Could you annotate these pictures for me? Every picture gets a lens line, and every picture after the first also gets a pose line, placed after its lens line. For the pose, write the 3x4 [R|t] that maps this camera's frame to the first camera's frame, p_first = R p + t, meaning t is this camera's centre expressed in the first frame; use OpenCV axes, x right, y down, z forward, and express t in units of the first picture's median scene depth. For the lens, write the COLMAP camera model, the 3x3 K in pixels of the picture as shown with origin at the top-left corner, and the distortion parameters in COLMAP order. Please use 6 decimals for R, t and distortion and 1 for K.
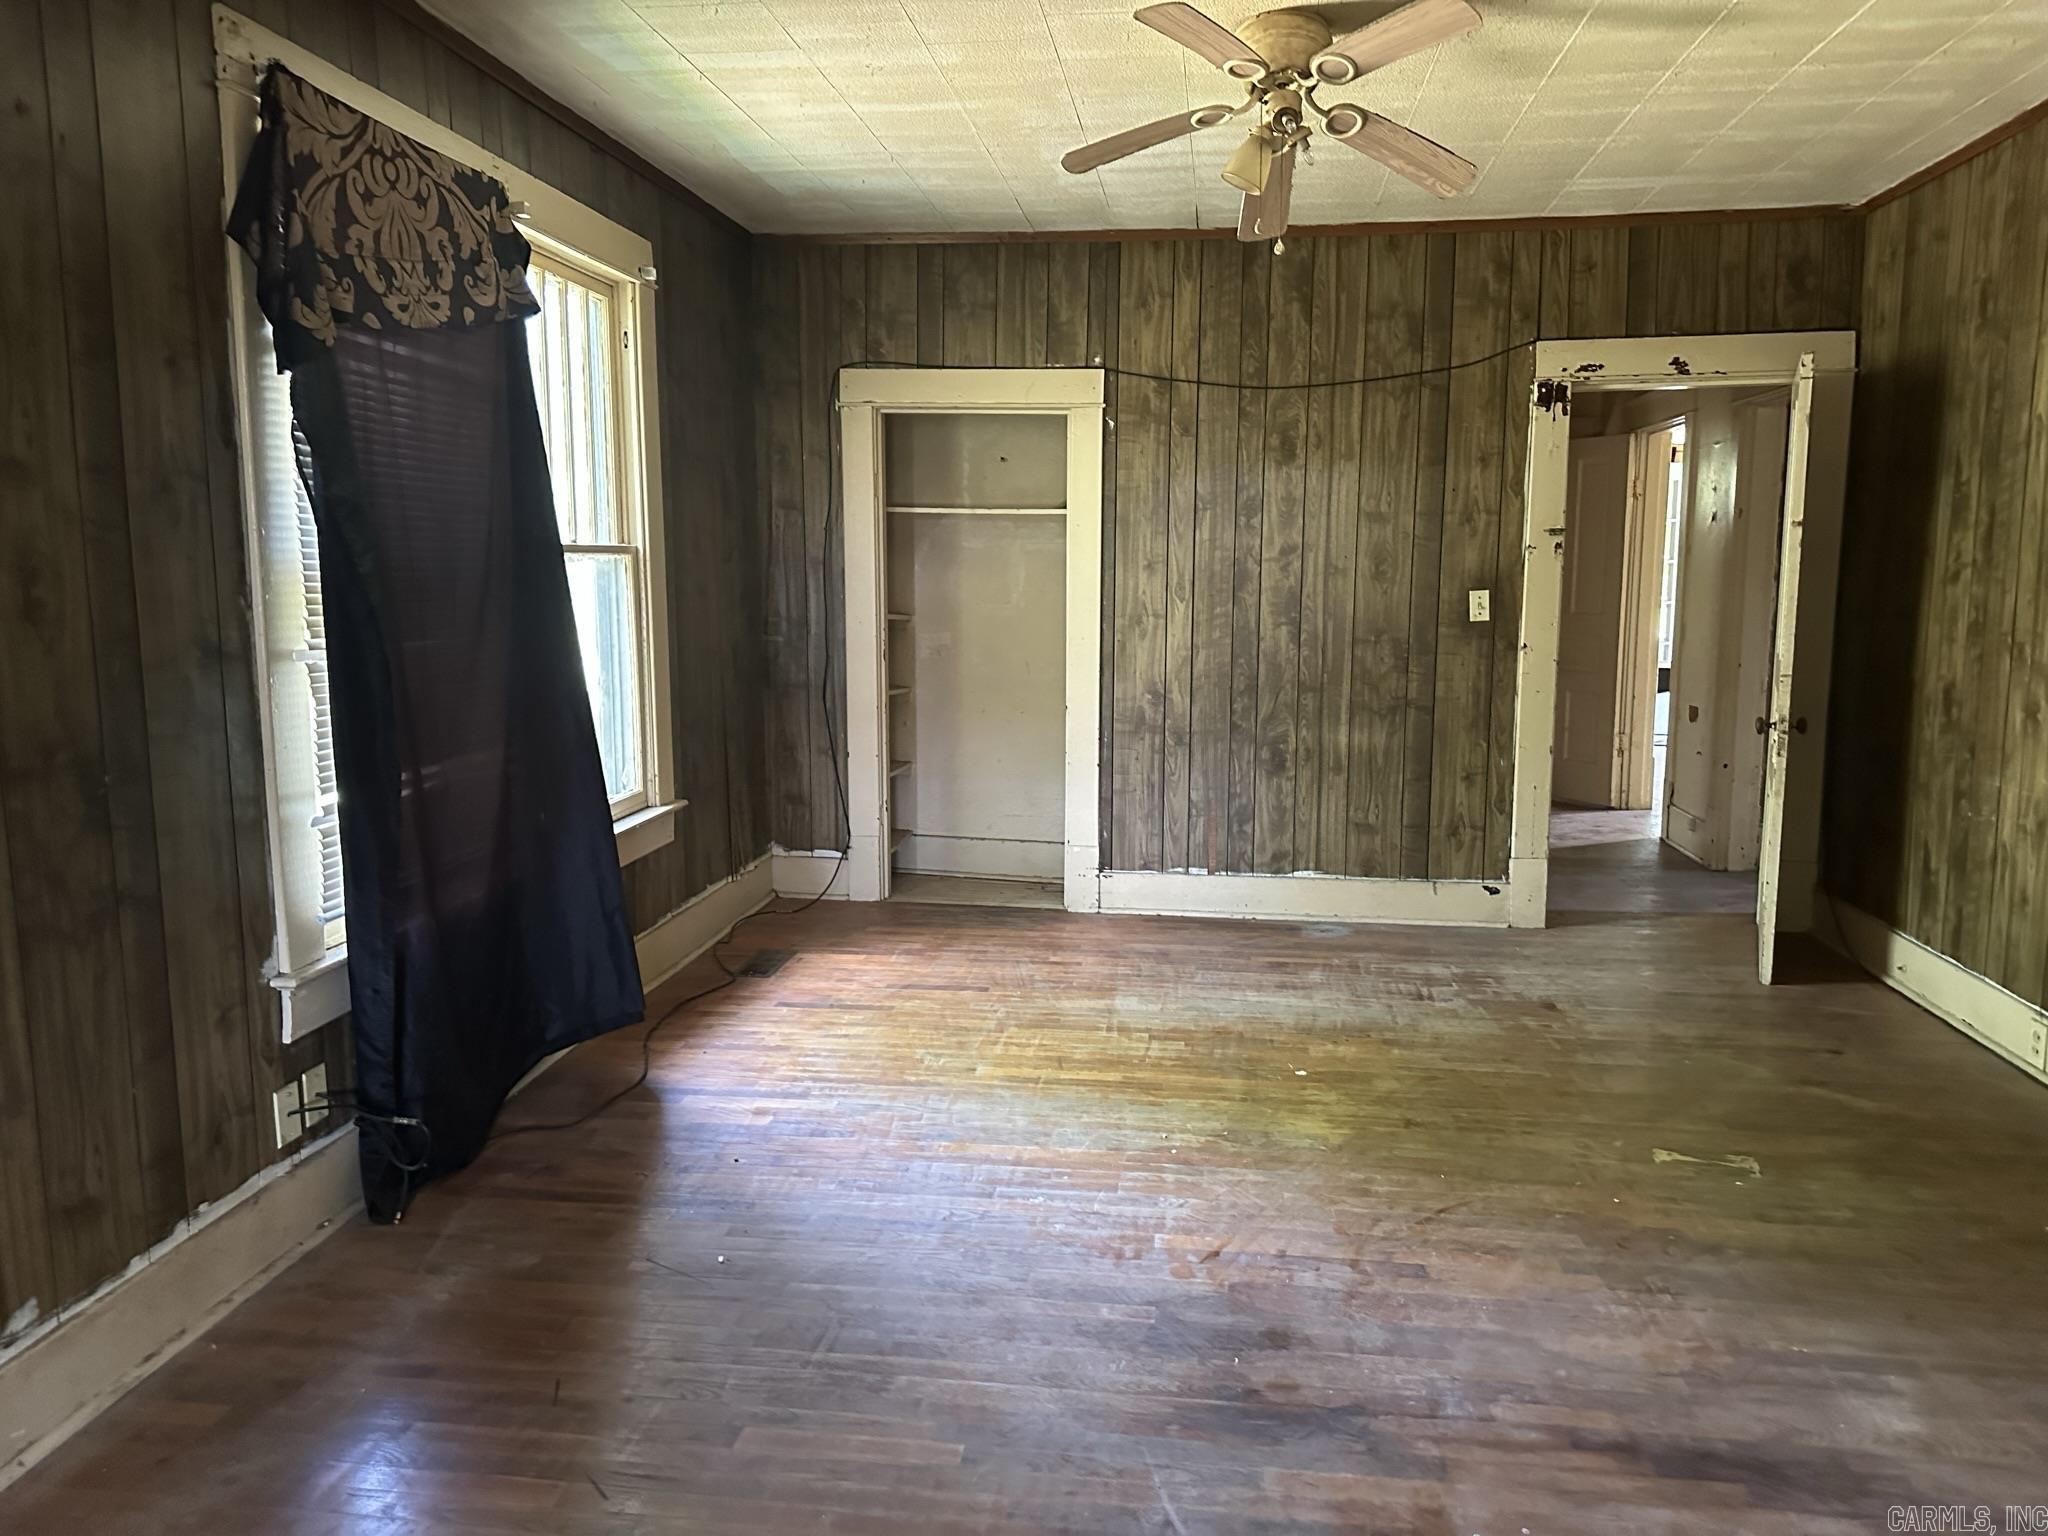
lens RADIAL K [[1417.4, 0, 1032.9], [0, 1417.4, 741.3], [0, 0, 1]] dist [-0.021430, -0.003269]
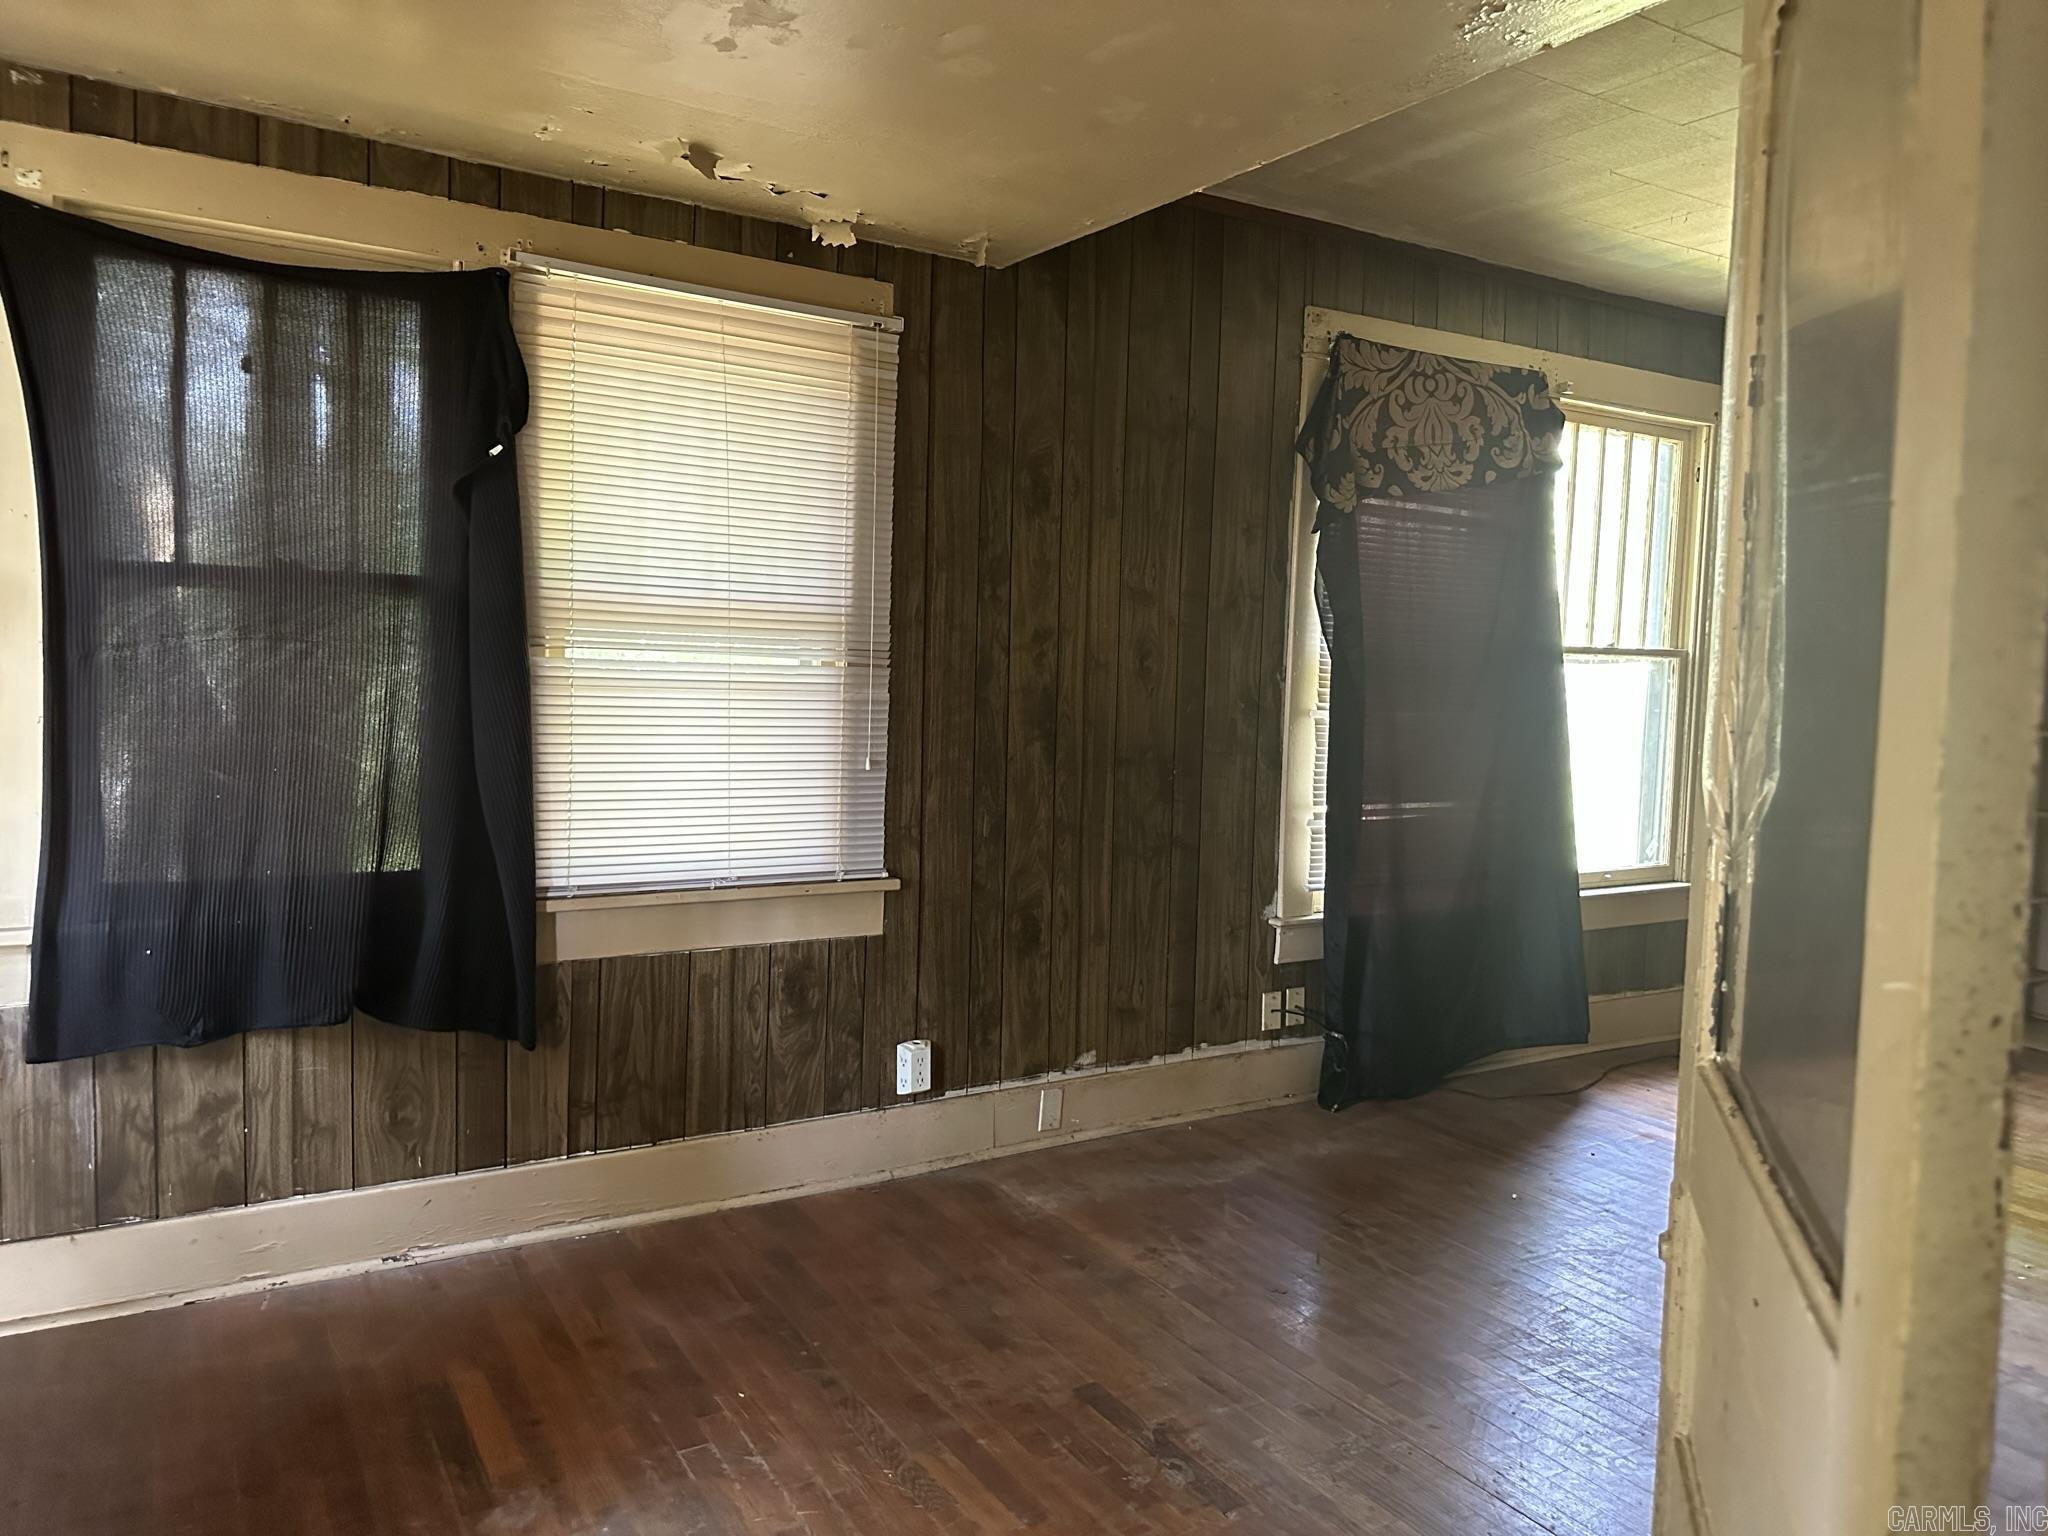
lens RADIAL K [[1417.4, 0, 1032.9], [0, 1417.4, 741.3], [0, 0, 1]] dist [-0.021430, -0.003269]
pose [[0.612546, 0.074116, -0.786952, 0.492243], [-0.131323, 0.991300, -0.008857, 0.022635], [0.779449, 0.108771, 0.616950, -0.178839]]
